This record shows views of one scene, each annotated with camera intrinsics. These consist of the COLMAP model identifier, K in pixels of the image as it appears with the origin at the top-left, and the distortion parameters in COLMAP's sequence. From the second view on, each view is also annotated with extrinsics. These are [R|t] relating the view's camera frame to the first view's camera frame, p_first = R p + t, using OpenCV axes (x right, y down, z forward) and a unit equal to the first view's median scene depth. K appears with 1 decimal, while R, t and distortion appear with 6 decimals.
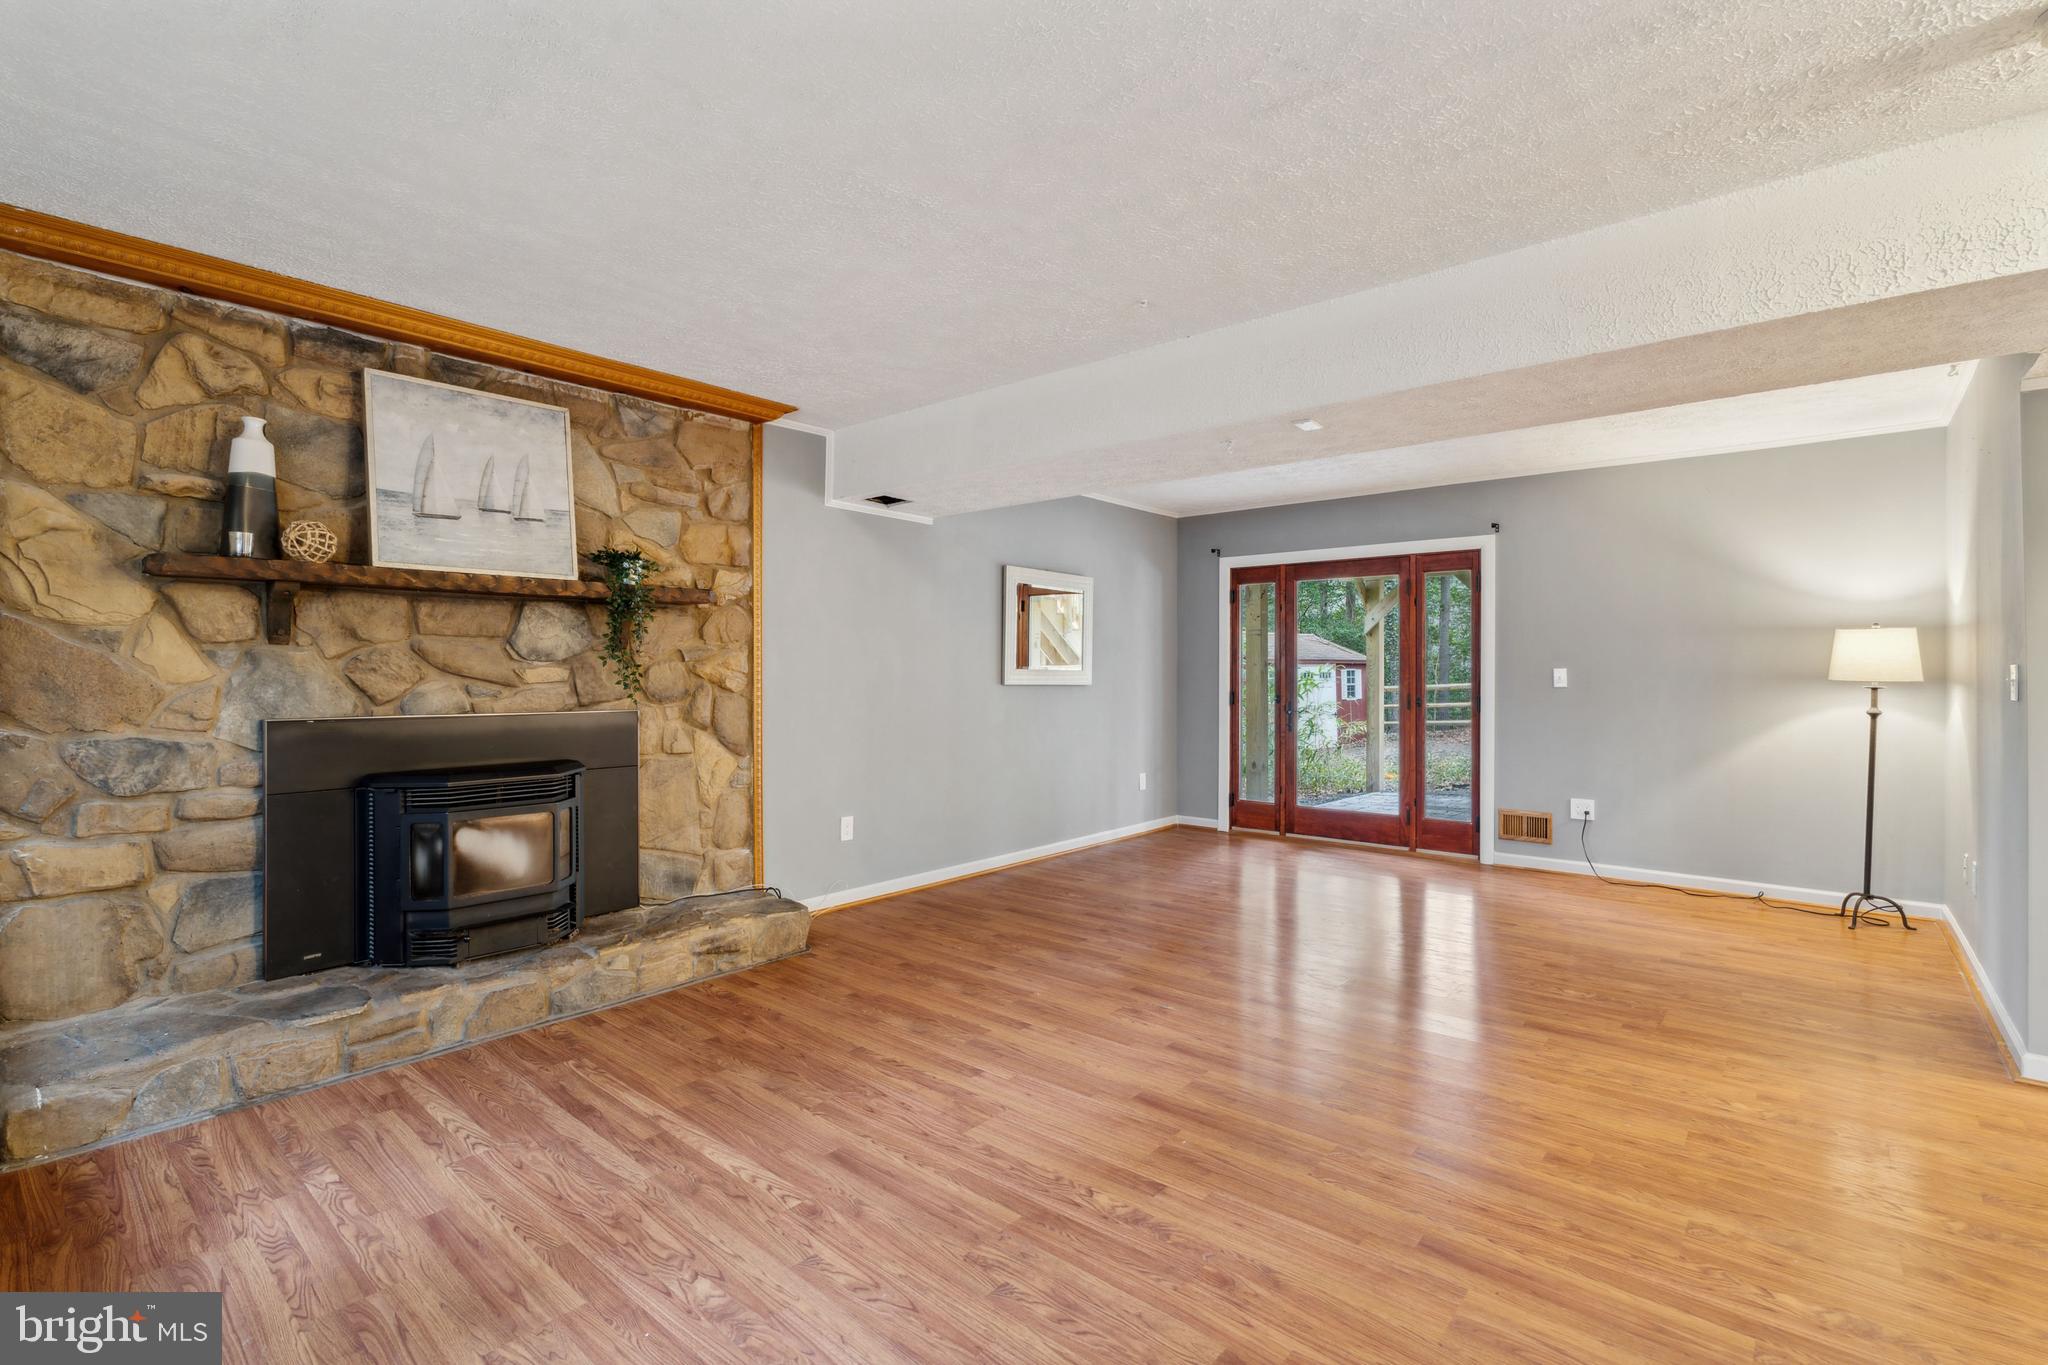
lens RADIAL K [[934.3, 0, 1021.1], [0, 934.3, 674.2], [0, 0, 1]] dist [-0.008030, 0.000168]
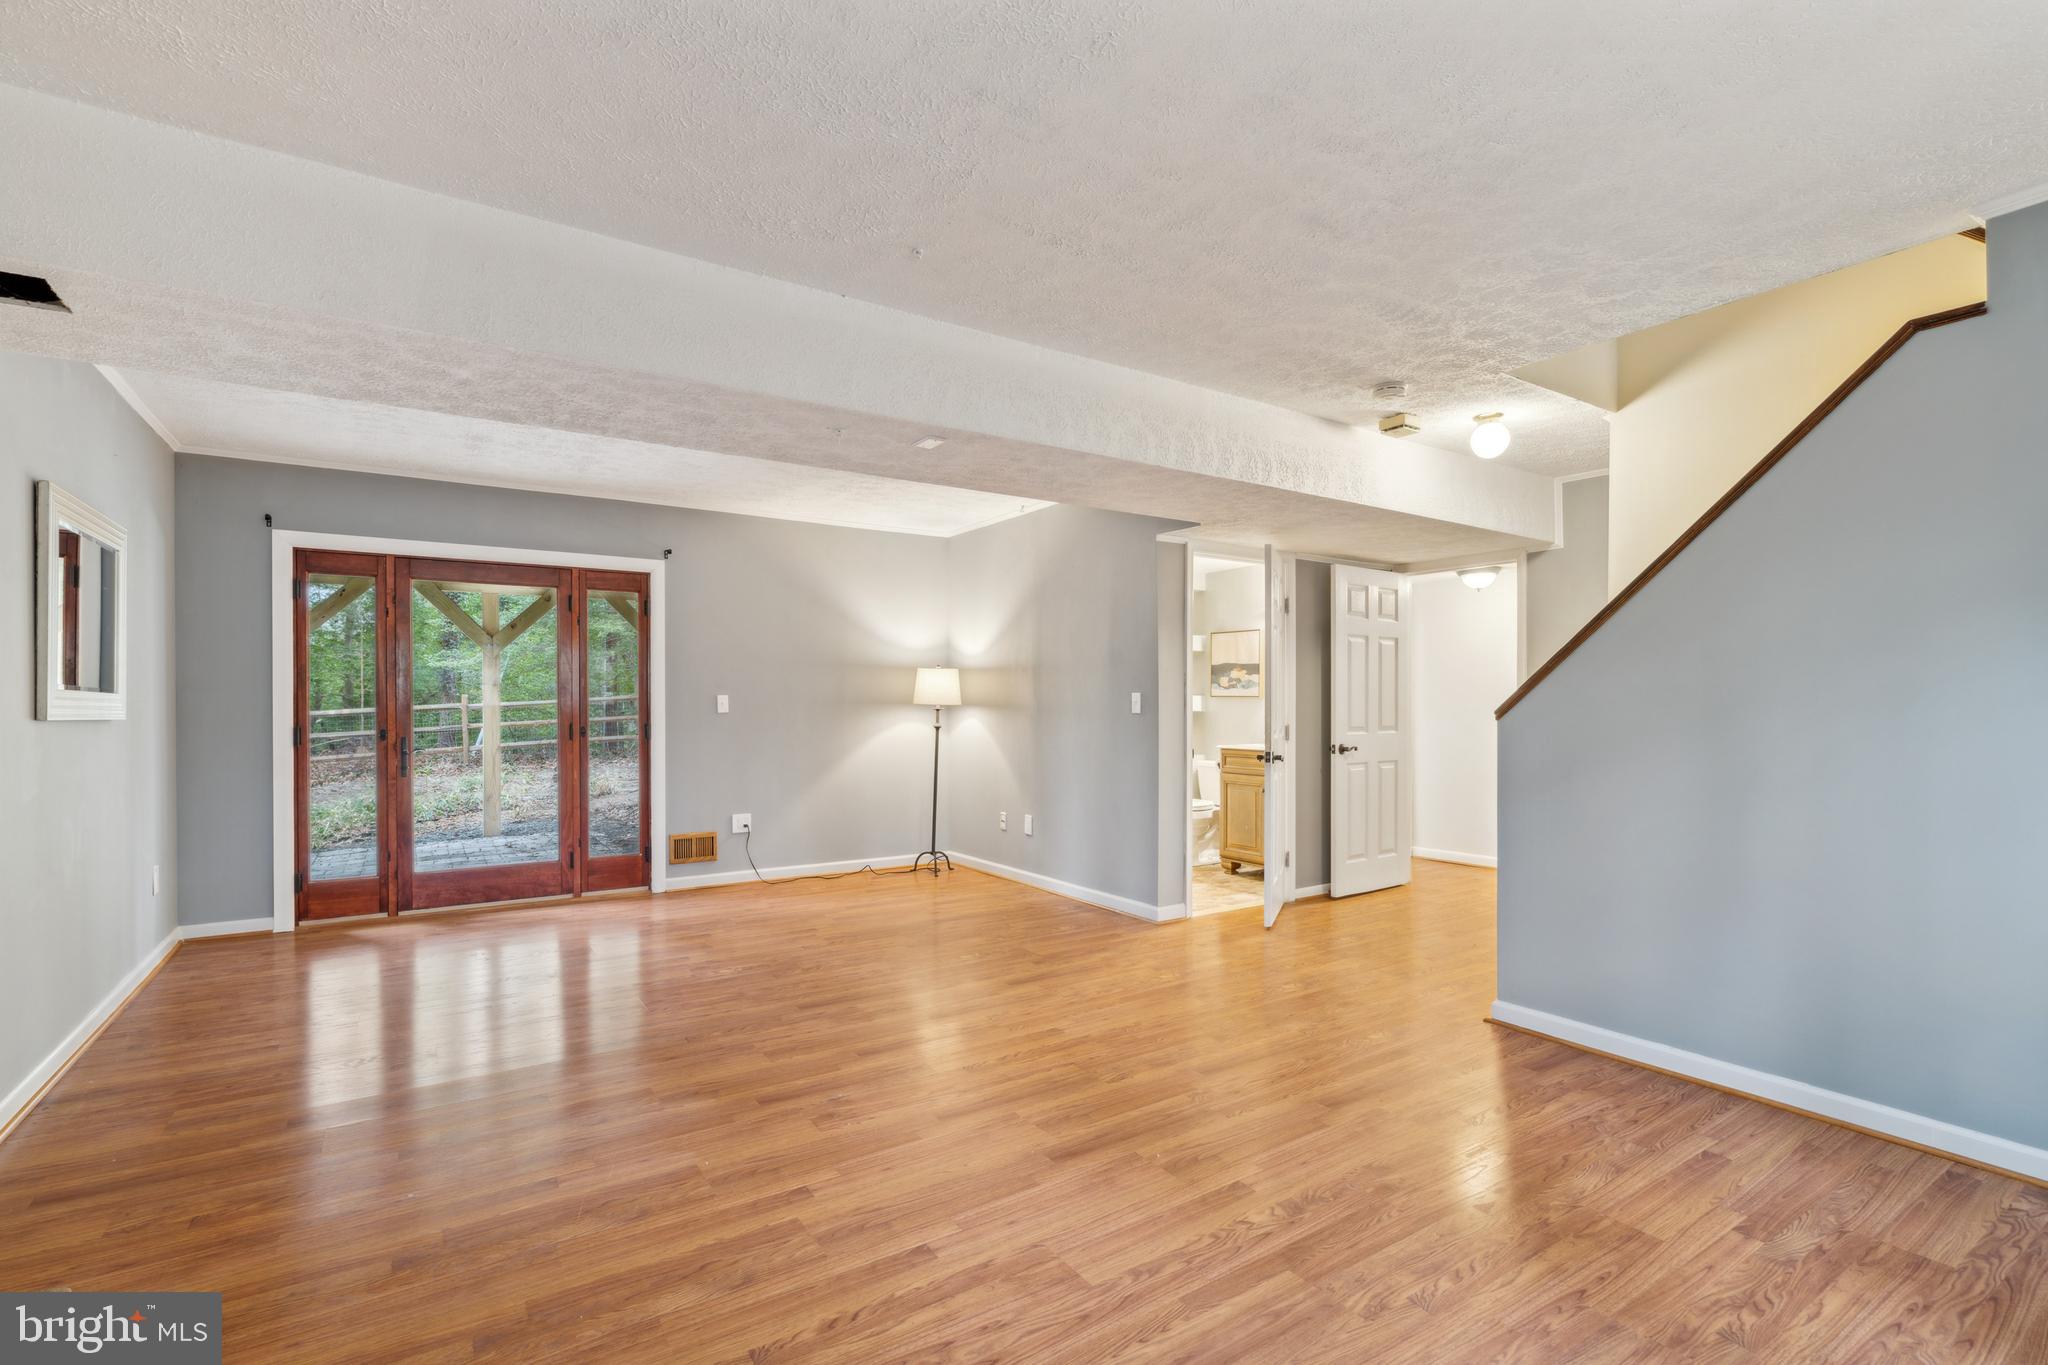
lens RADIAL K [[934.3, 0, 1015.5], [0, 934.3, 711.7], [0, 0, 1]] dist [-0.008030, 0.000168]
pose [[0.278834, -0.010641, 0.960280, -0.380038], [0.005331, 0.999940, 0.009533, 0.004591], [-0.960325, 0.002461, 0.278874, 0.394285]]
